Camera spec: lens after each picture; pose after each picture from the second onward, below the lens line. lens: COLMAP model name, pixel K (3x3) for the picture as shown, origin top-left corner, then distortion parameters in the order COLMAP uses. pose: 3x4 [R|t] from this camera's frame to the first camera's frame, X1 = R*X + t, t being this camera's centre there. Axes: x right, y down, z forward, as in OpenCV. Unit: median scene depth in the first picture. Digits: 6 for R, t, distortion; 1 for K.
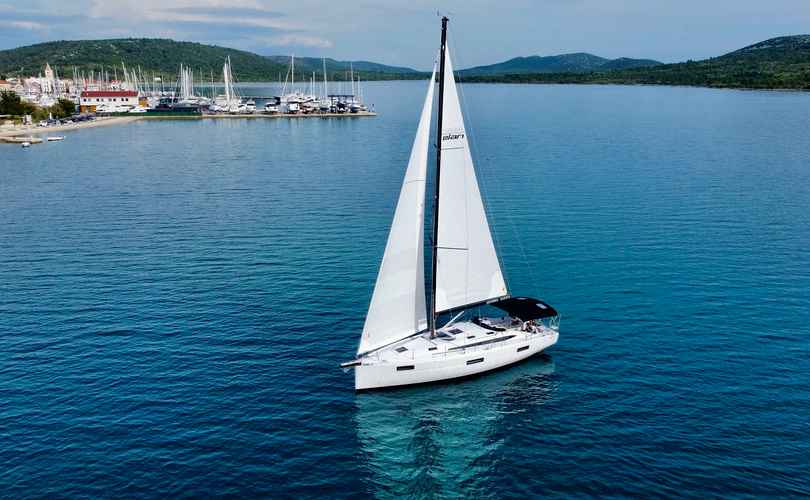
lens RADIAL K [[686.8, 0, 408.7], [0, 686.8, 252.9], [0, 0, 1]] dist [-0.031312, 0.008291]
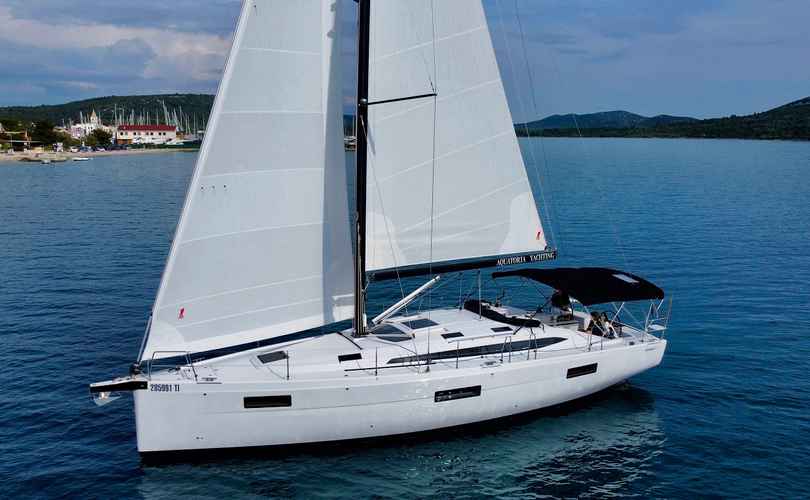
lens RADIAL K [[686.8, 0, 407.5], [0, 686.8, 247.0], [0, 0, 1]] dist [-0.031312, 0.008291]
pose [[0.995055, 0.011827, -0.098614, 0.102523], [-0.021656, 0.994832, -0.099203, 0.109968], [0.096931, 0.100848, 0.990169, 0.577785]]
